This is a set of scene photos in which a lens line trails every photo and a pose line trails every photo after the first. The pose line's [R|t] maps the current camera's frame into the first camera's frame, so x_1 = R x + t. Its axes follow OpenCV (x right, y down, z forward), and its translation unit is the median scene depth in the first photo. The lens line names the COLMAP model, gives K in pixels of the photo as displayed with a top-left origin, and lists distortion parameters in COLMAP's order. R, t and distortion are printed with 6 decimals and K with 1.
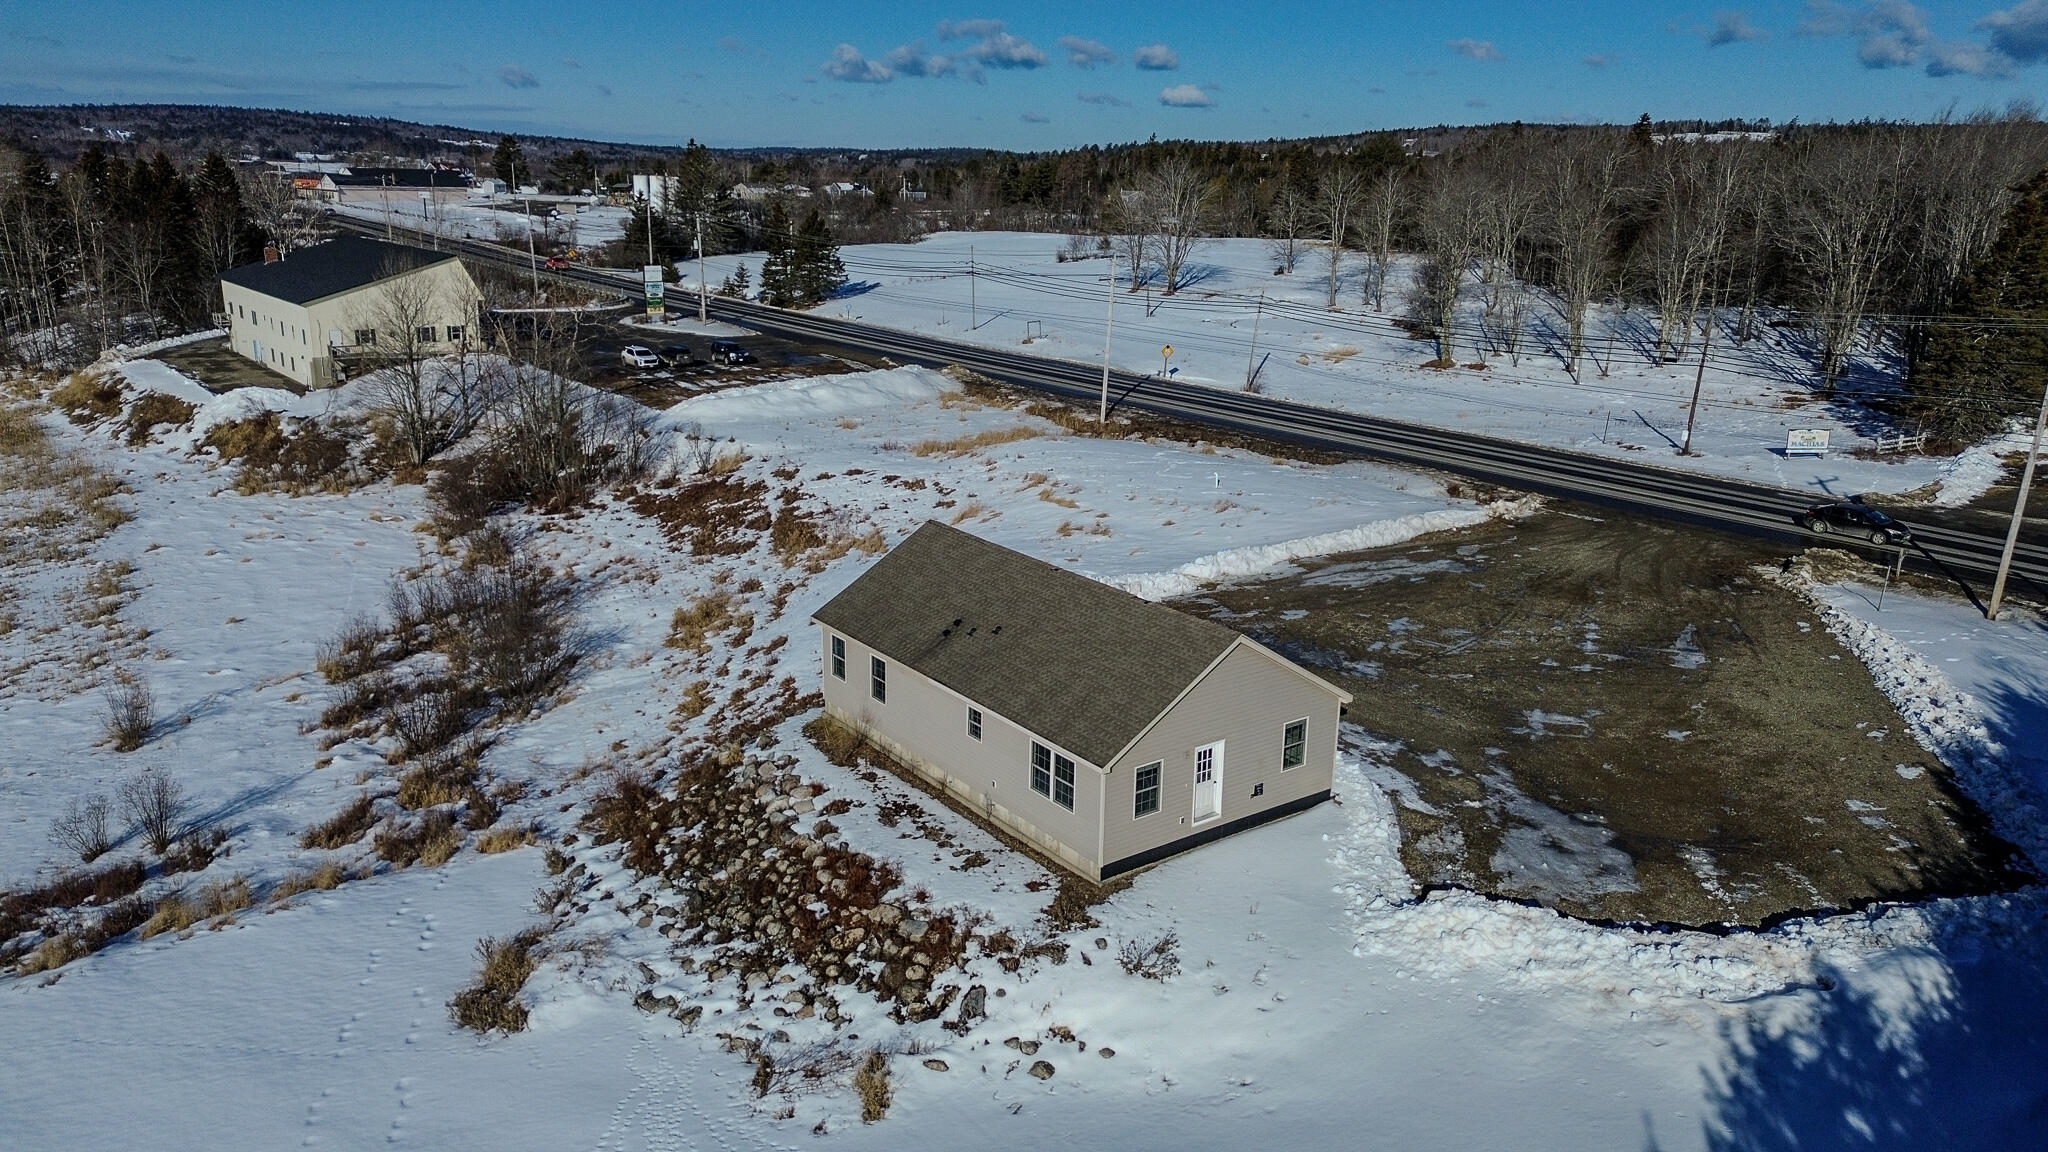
lens RADIAL K [[1425.1, 0, 1039.1], [0, 1425.1, 579.6], [0, 0, 1]] dist [0.112613, -0.143928]
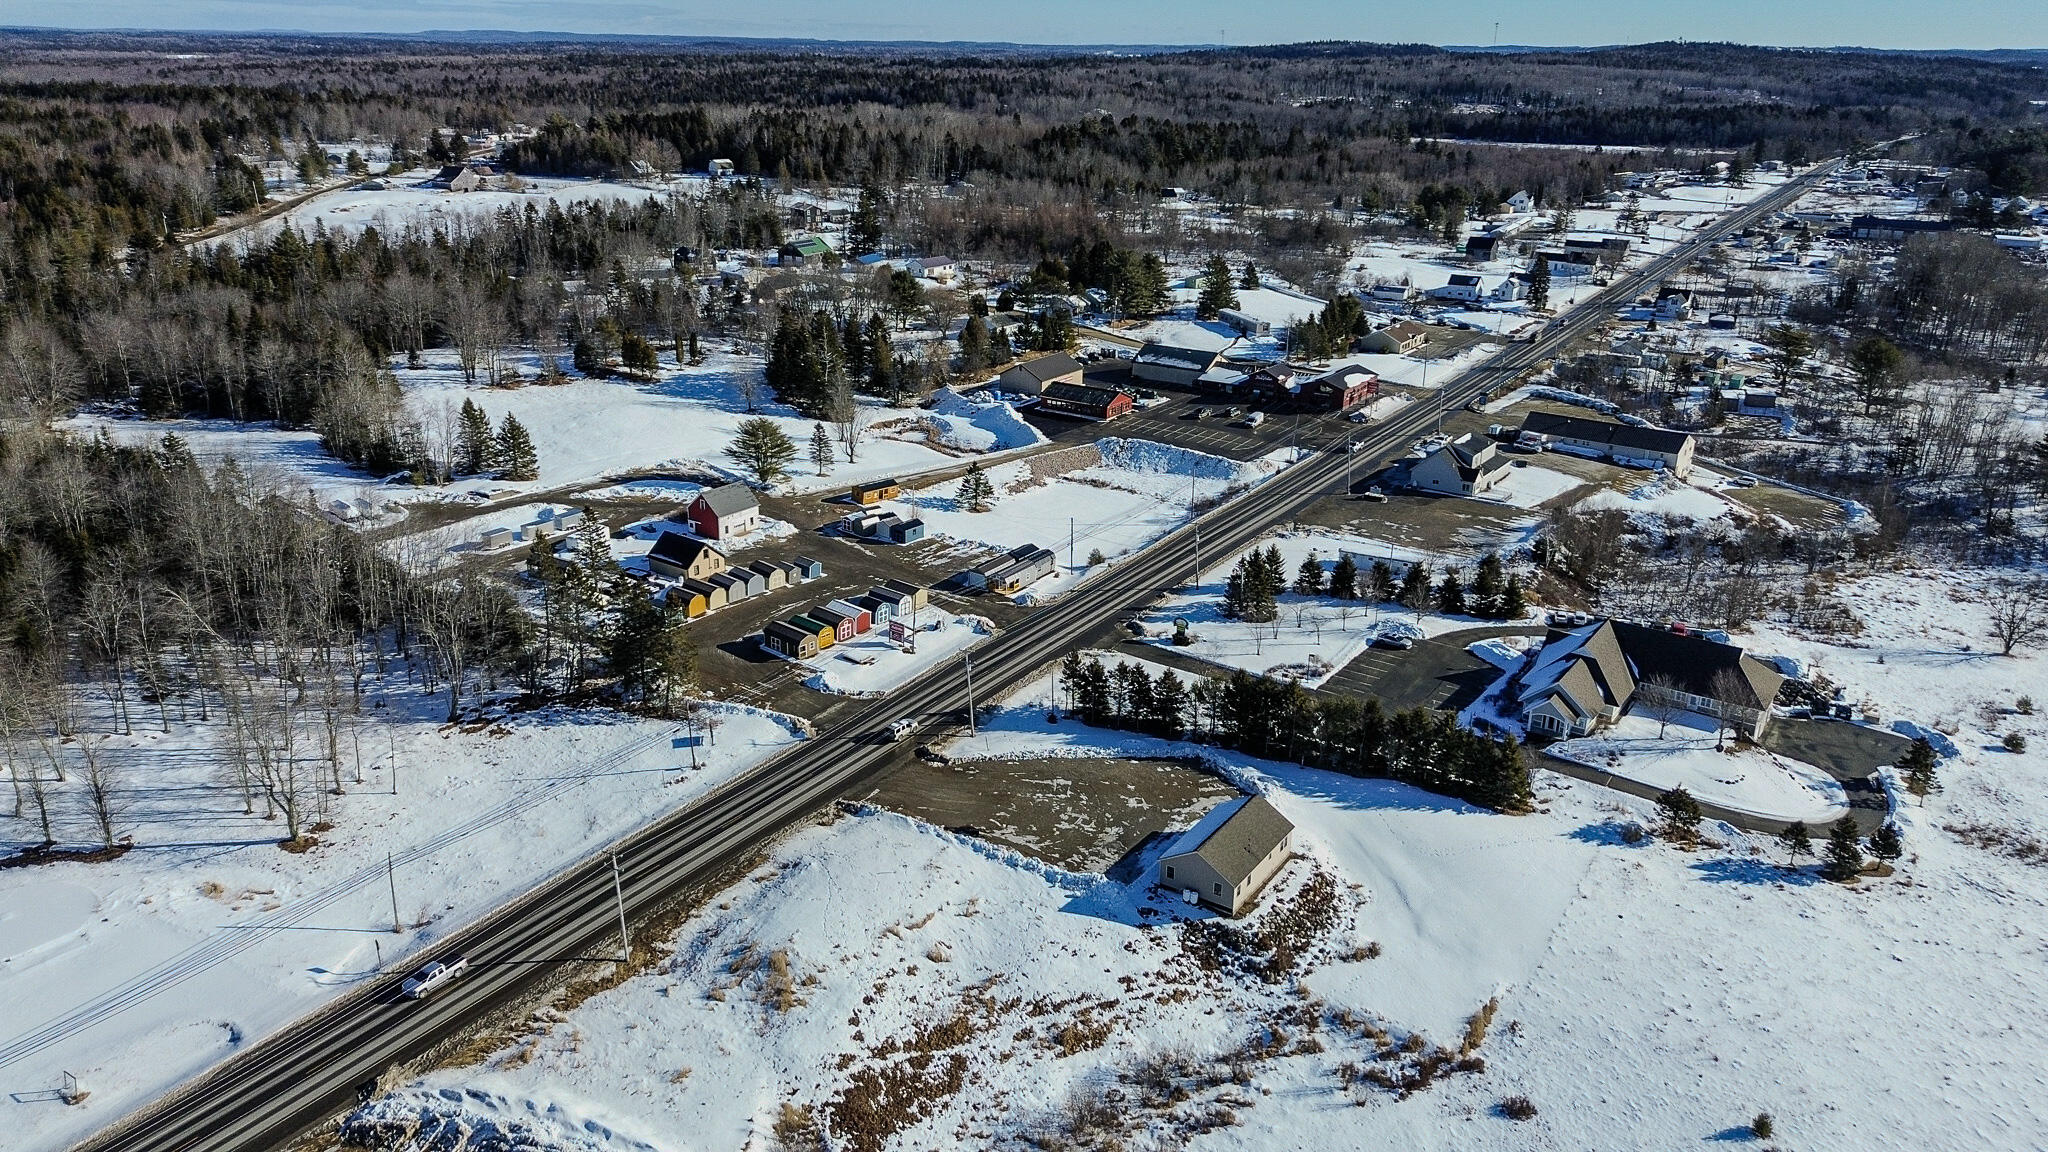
lens RADIAL K [[1433.7, 0, 1030.6], [0, 1433.7, 579.0], [0, 0, 1]] dist [0.074653, -0.074411]
pose [[-0.331254, -0.350653, 0.875964, -2.952192], [0.242729, 0.865464, 0.438240, -2.386619], [-0.911786, 0.357790, -0.201575, 2.100365]]
